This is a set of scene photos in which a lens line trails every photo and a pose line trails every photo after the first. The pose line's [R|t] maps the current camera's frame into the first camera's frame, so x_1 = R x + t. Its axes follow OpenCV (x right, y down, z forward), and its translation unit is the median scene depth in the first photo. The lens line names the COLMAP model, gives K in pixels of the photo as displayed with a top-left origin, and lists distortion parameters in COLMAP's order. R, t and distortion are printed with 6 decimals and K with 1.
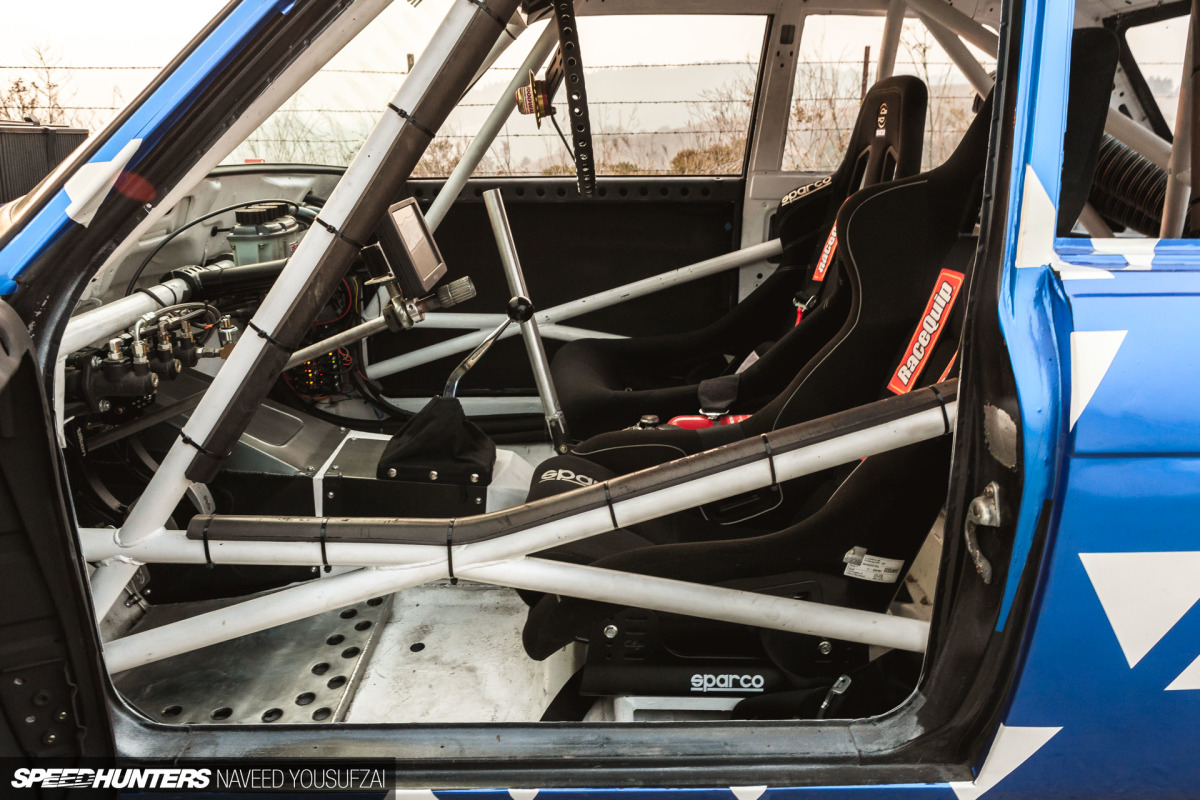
lens RADIAL K [[861.9, 0, 603.3], [0, 861.9, 369.2], [0, 0, 1]] dist [-0.022765, 0.017085]
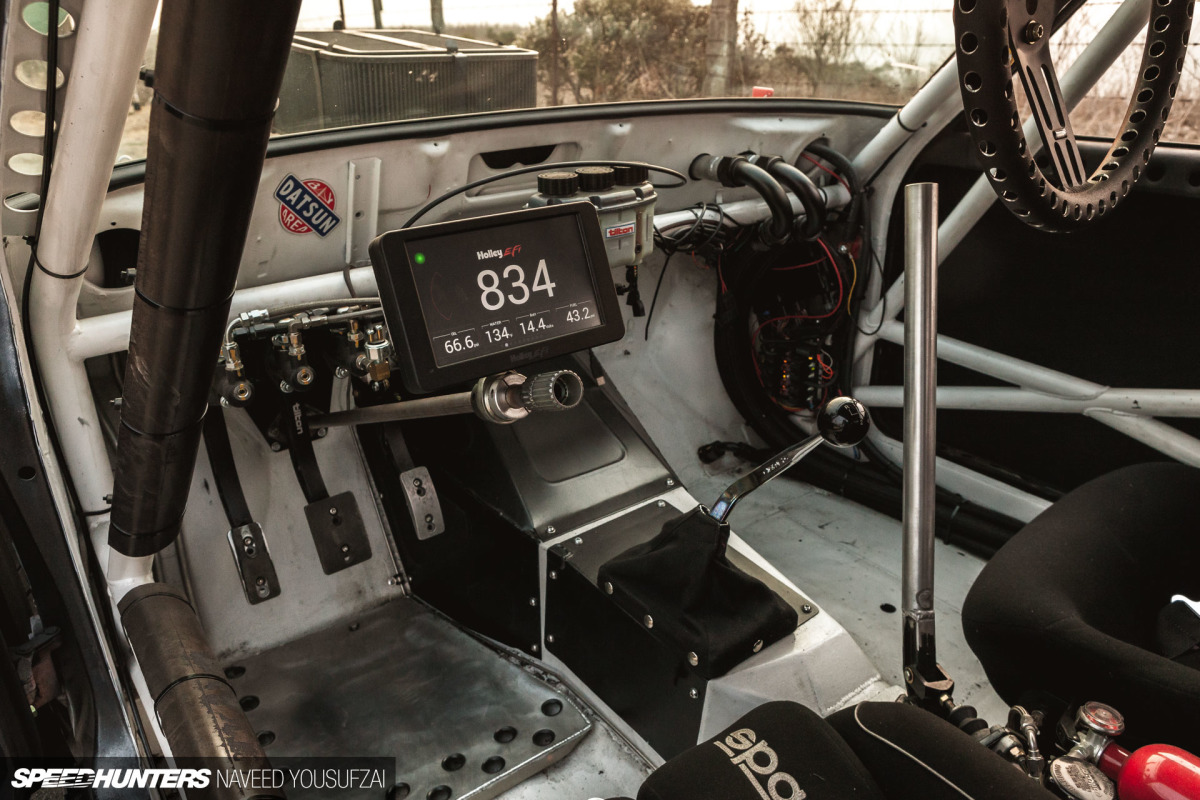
lens RADIAL K [[861.9, 0, 586.1], [0, 861.9, 381.7], [0, 0, 1]] dist [-0.022765, 0.017085]
pose [[0.591436, 0.313438, -0.742941, 0.131949], [-0.222919, 0.949008, 0.222915, -0.121489], [0.774926, 0.033775, 0.631148, 0.370639]]
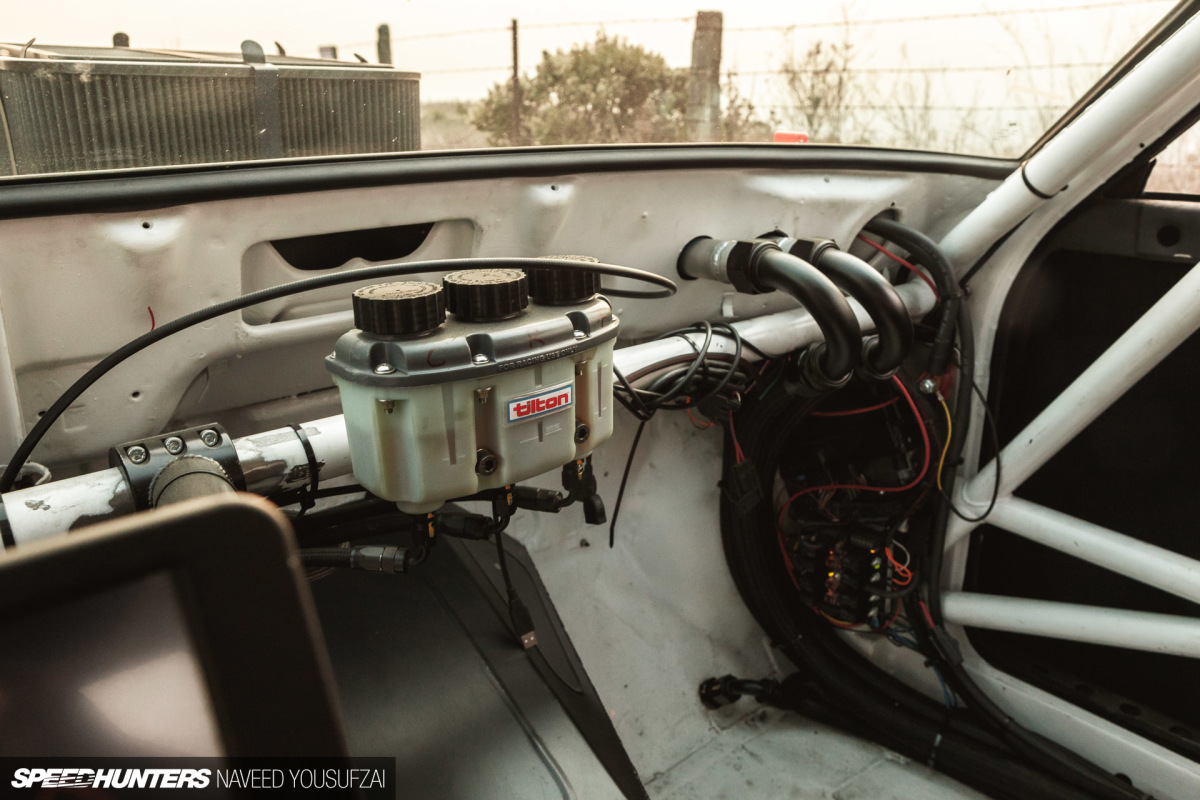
lens RADIAL K [[901.7, 0, 606.0], [0, 901.7, 392.3], [0, 0, 1]] dist [-0.027448, -0.001255]
pose [[0.630077, 0.242771, -0.737608, -0.063518], [-0.214435, 0.967335, 0.135208, -0.137453], [0.746338, 0.072978, 0.661554, 0.549213]]
